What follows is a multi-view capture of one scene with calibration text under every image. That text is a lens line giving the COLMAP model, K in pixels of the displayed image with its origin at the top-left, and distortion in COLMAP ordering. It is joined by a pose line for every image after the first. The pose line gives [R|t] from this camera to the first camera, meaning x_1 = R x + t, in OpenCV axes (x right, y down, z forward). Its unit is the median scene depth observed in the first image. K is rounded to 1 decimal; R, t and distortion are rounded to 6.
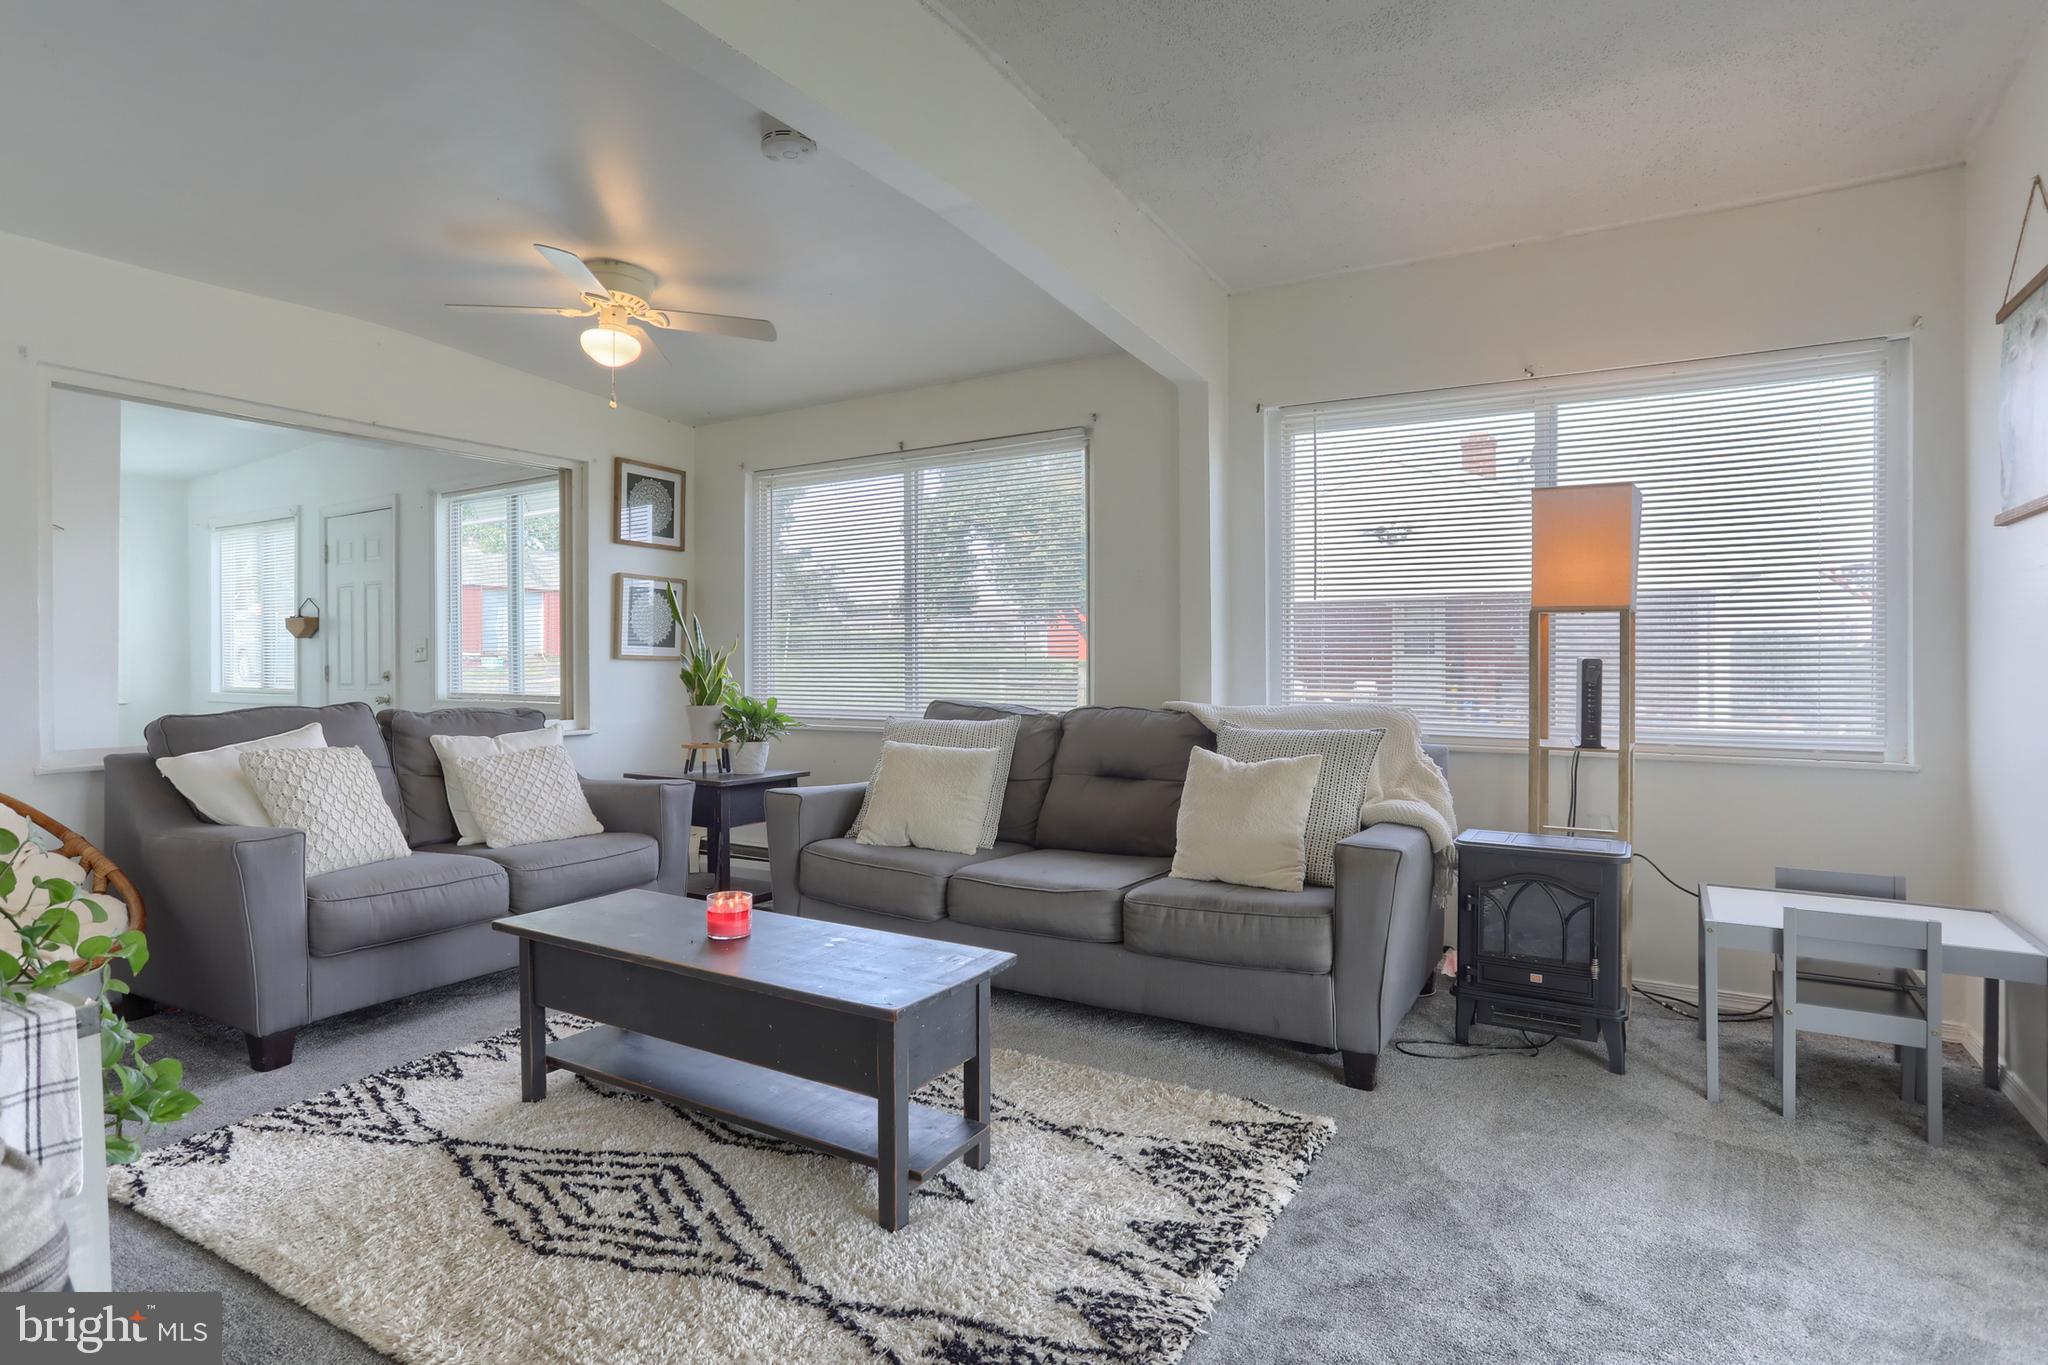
lens RADIAL K [[1048.5, 0, 1024.0], [0, 1048.5, 682.5], [0, 0, 1]] dist [-0.001477, 0.000857]
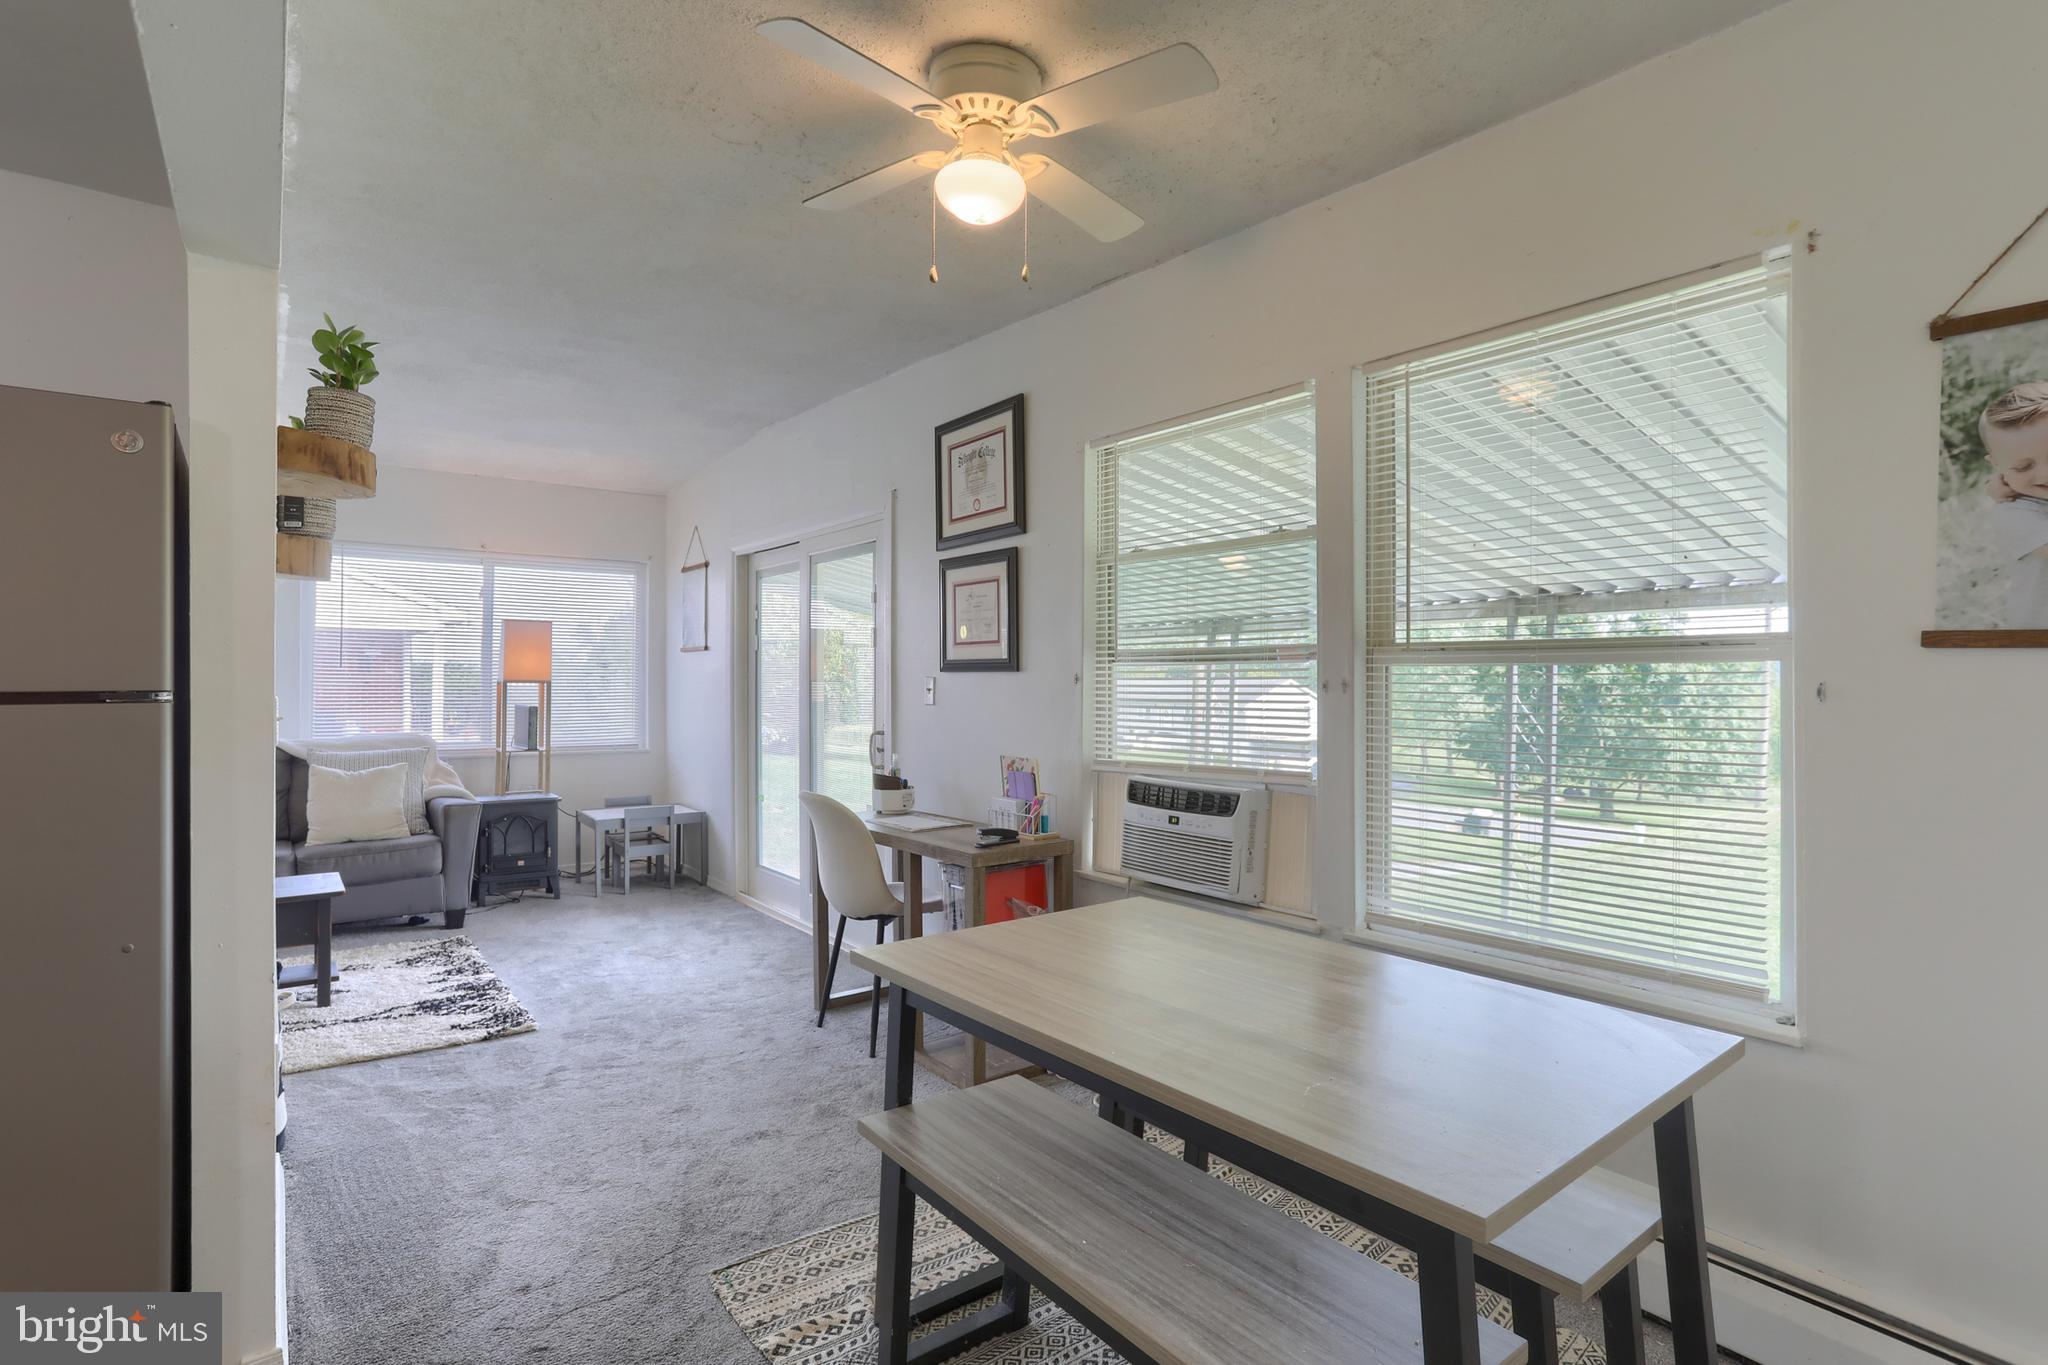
lens RADIAL K [[1048.5, 0, 1024.0], [0, 1048.5, 682.5], [0, 0, 1]] dist [-0.001477, 0.000857]
pose [[0.383357, 0.002490, 0.923597, -1.028133], [0.007265, 0.999957, -0.005711, -0.053722], [-0.923572, 0.008900, 0.383323, -0.704037]]
